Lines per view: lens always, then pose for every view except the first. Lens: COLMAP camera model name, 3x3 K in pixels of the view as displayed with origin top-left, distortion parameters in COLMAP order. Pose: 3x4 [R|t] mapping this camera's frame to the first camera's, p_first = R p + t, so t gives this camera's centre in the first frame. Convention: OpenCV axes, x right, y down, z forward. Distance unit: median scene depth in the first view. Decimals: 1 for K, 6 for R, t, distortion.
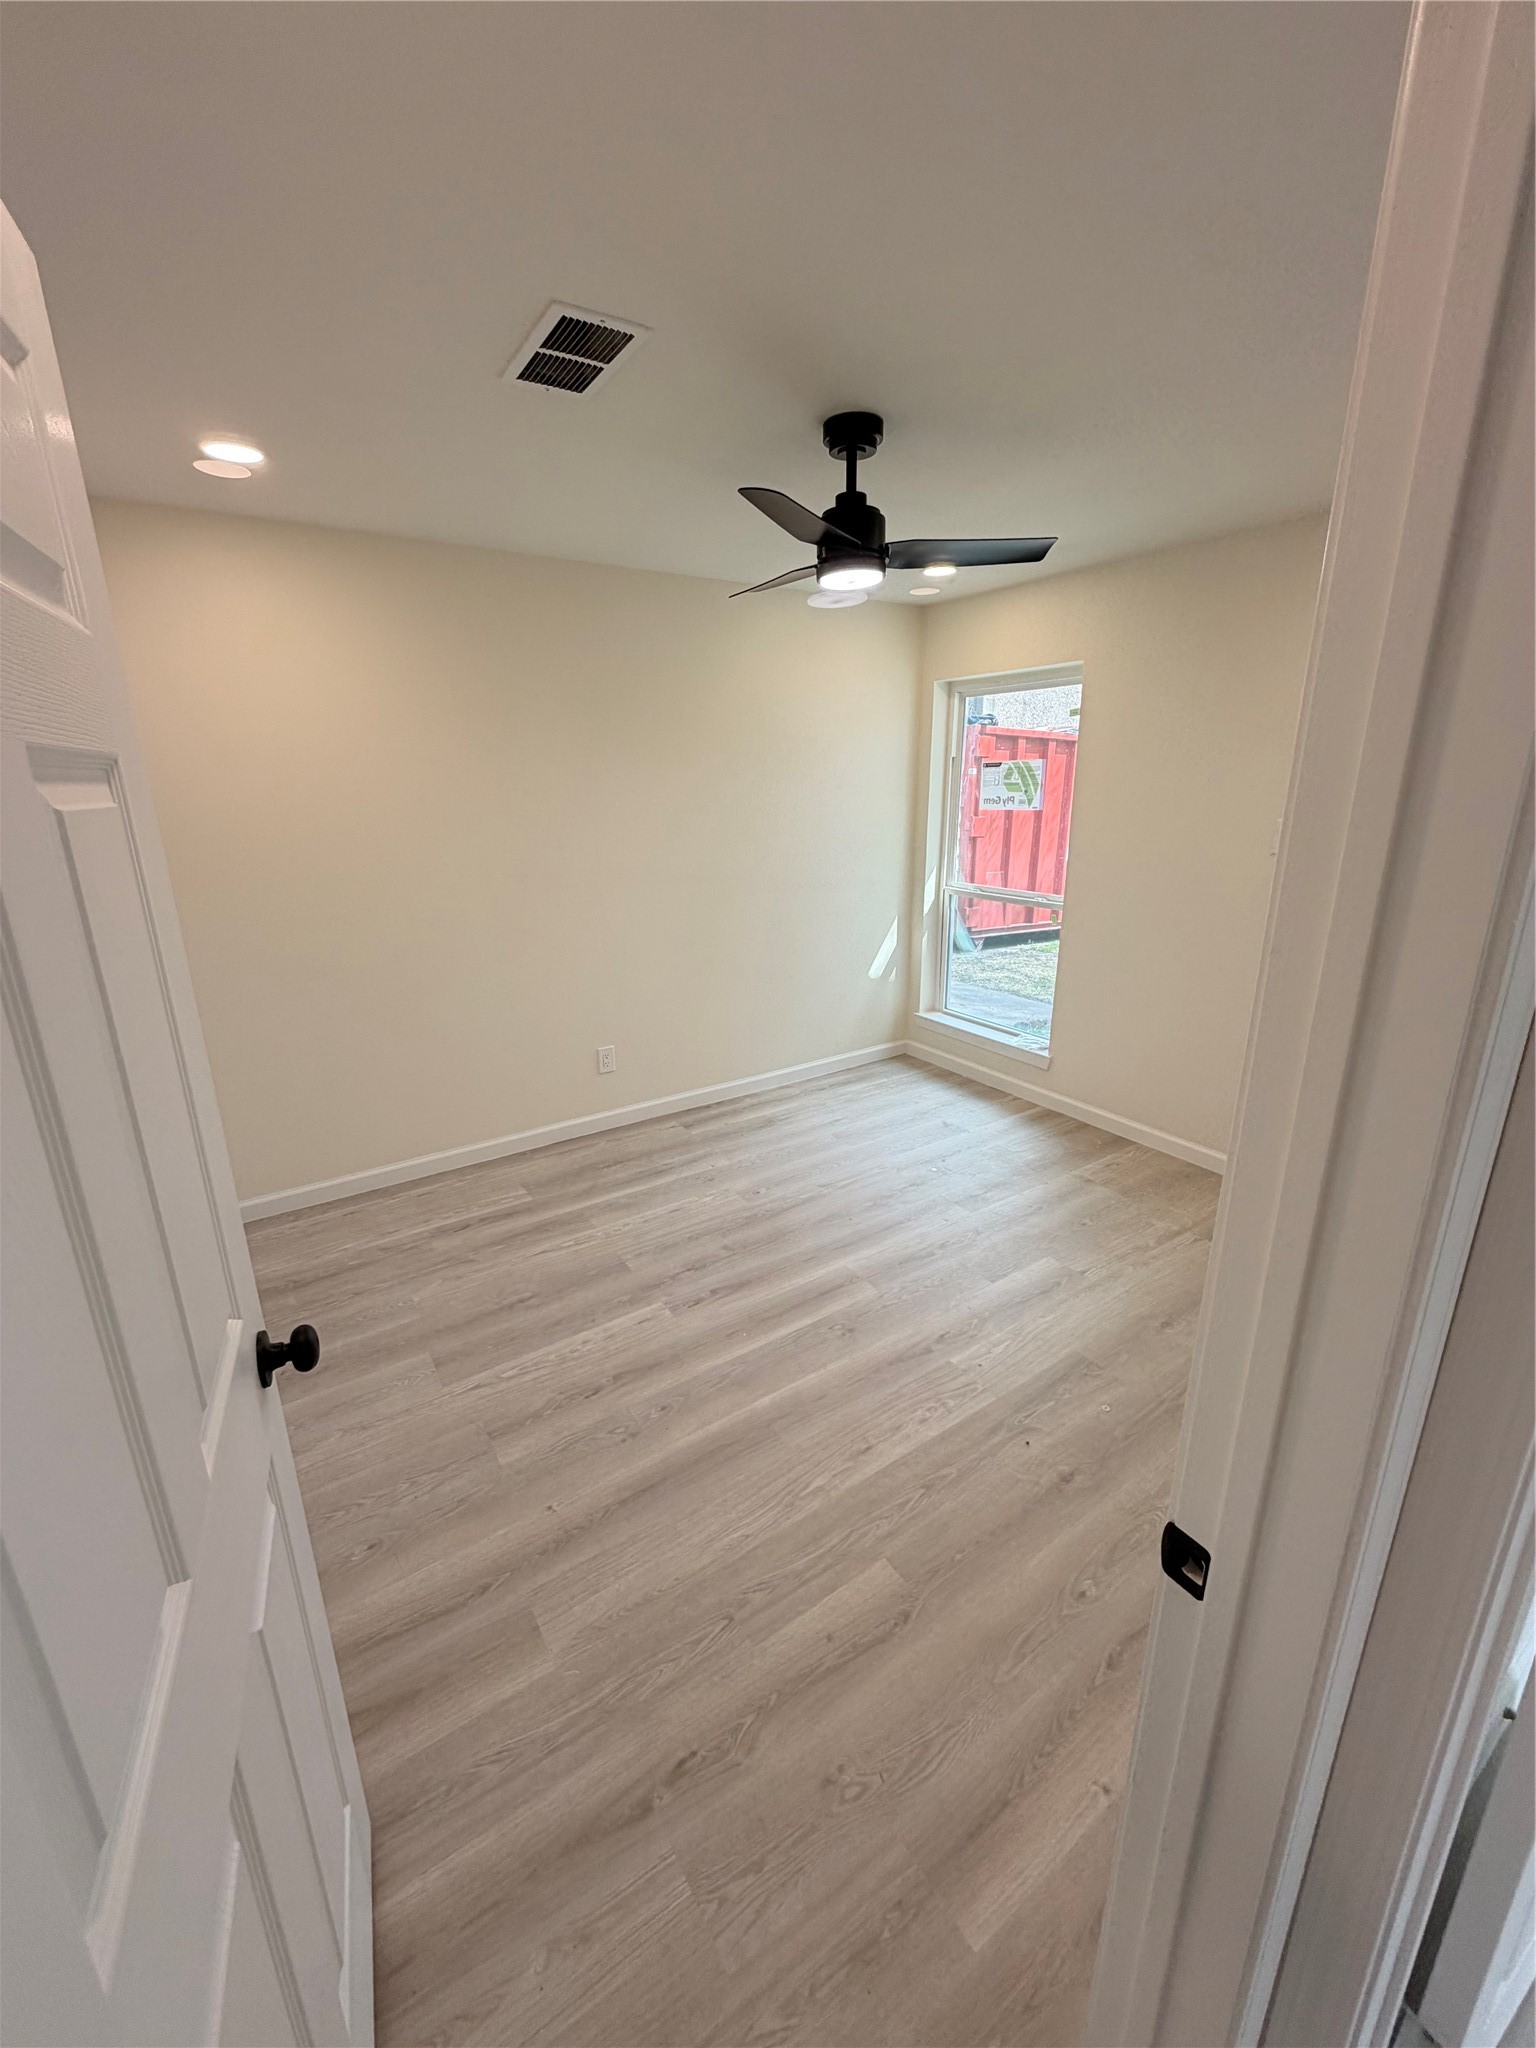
lens RADIAL K [[818.7, 0, 760.5], [0, 818.7, 1042.8], [0, 0, 1]] dist [-0.001006, 0.000693]
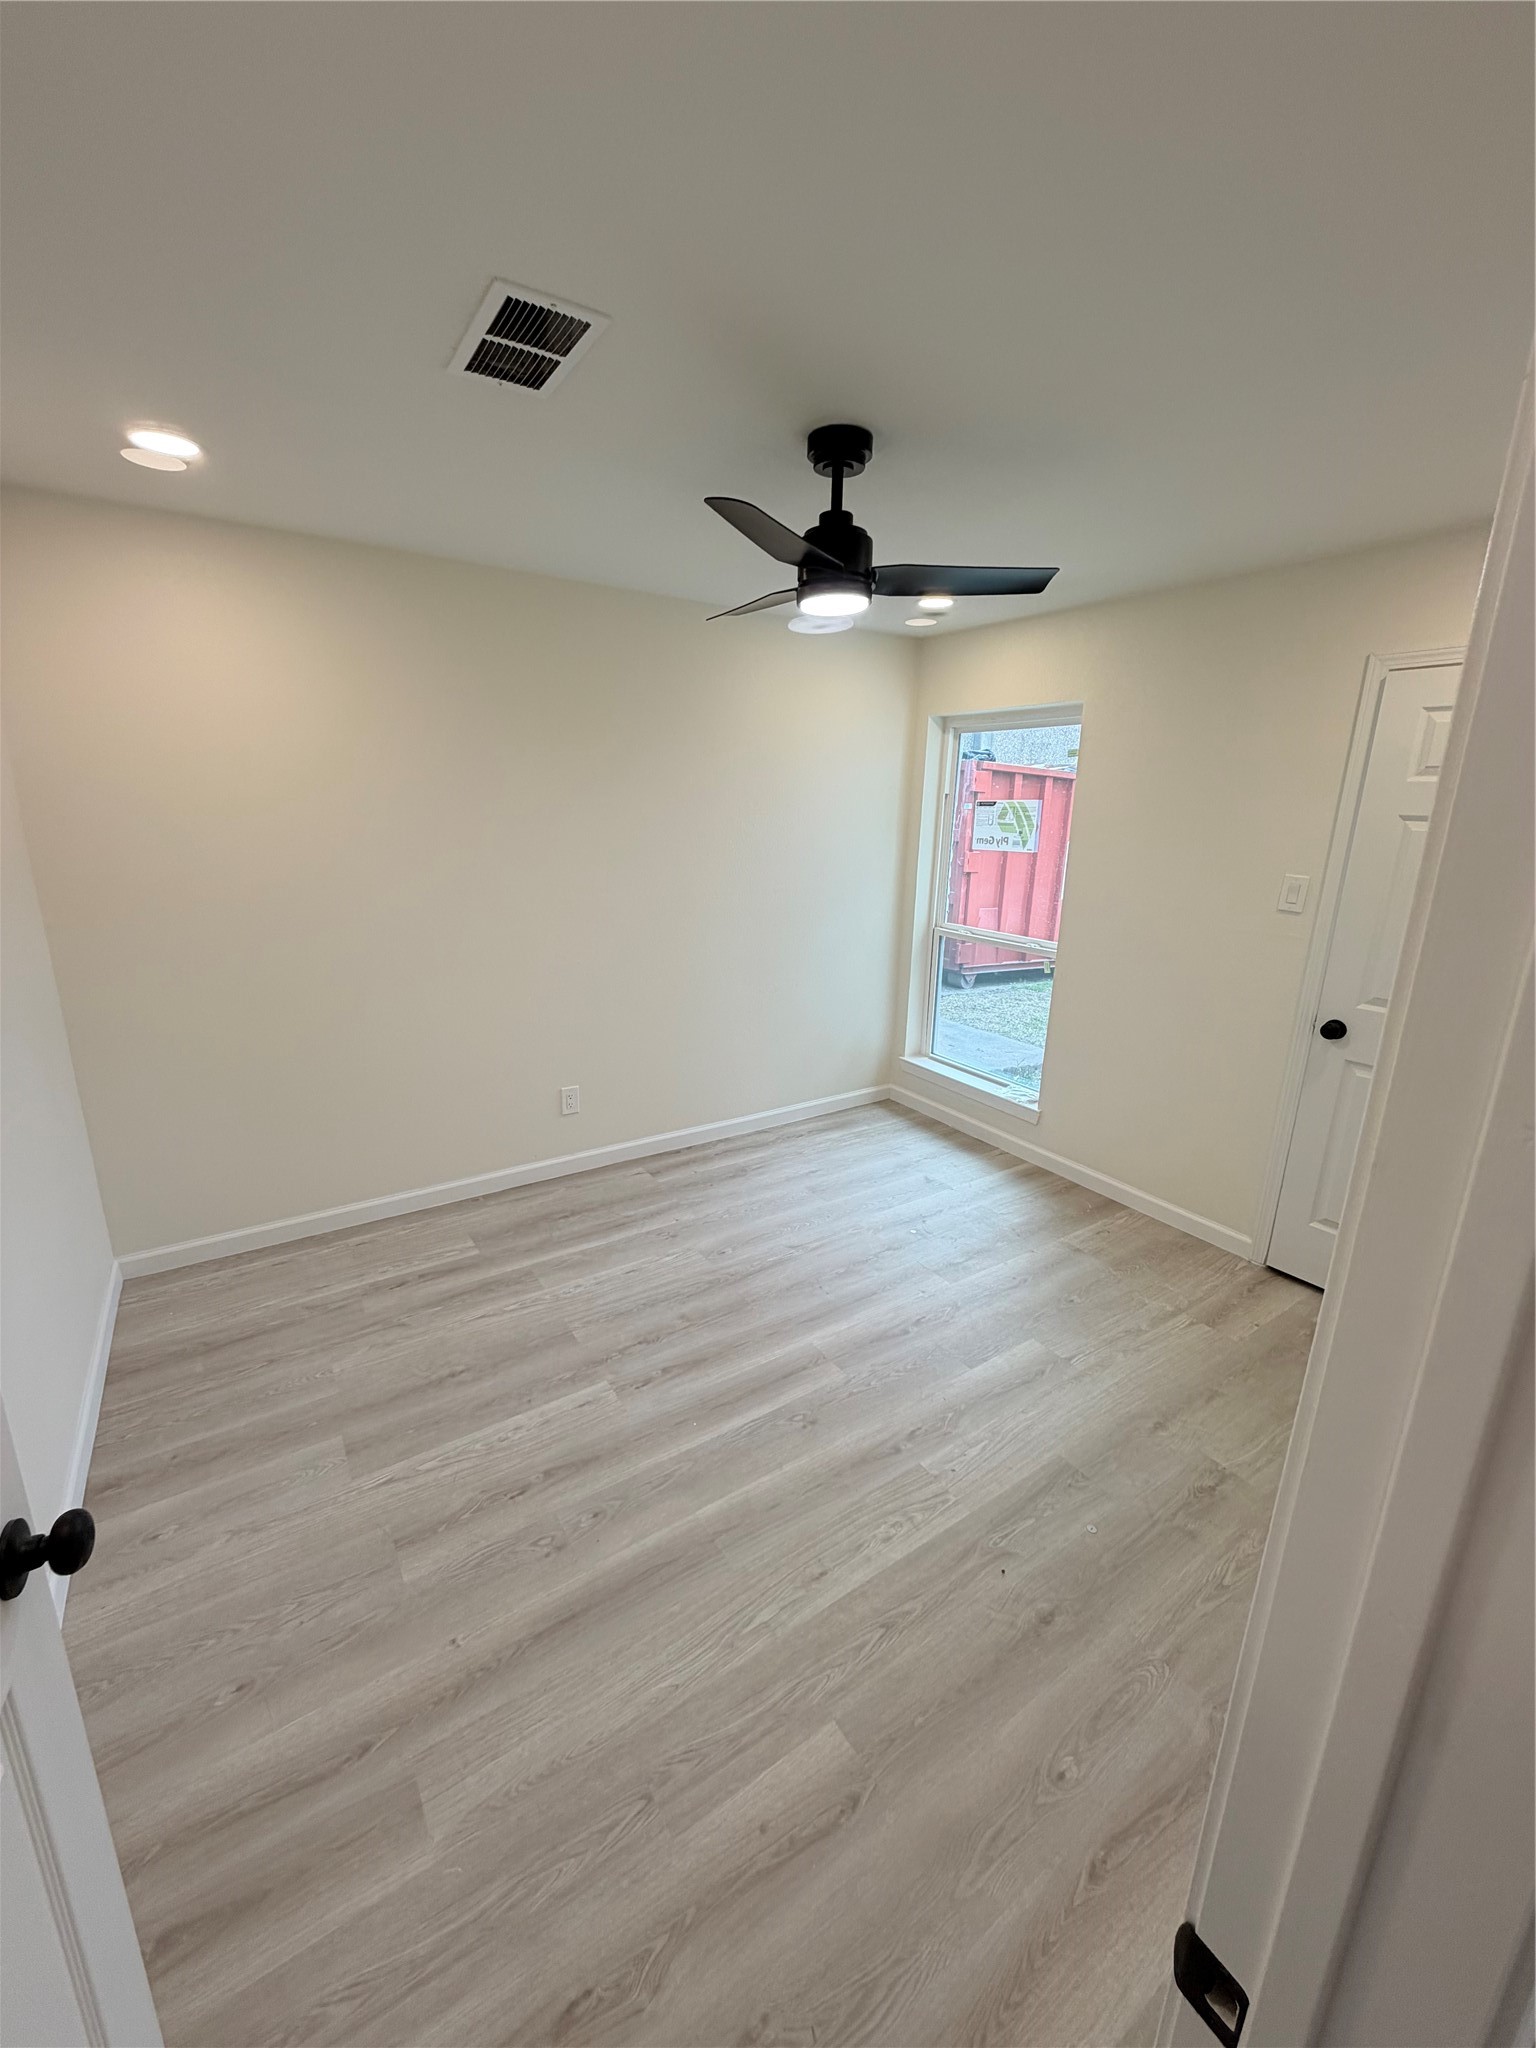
lens RADIAL K [[818.7, 0, 760.7], [0, 818.7, 1042.5], [0, 0, 1]] dist [-0.001006, 0.000693]
pose [[0.999436, 0.032211, 0.009487, 0.035263], [-0.031937, 0.999104, -0.027783, -0.047405], [-0.010374, 0.027464, 0.999569, 0.096269]]
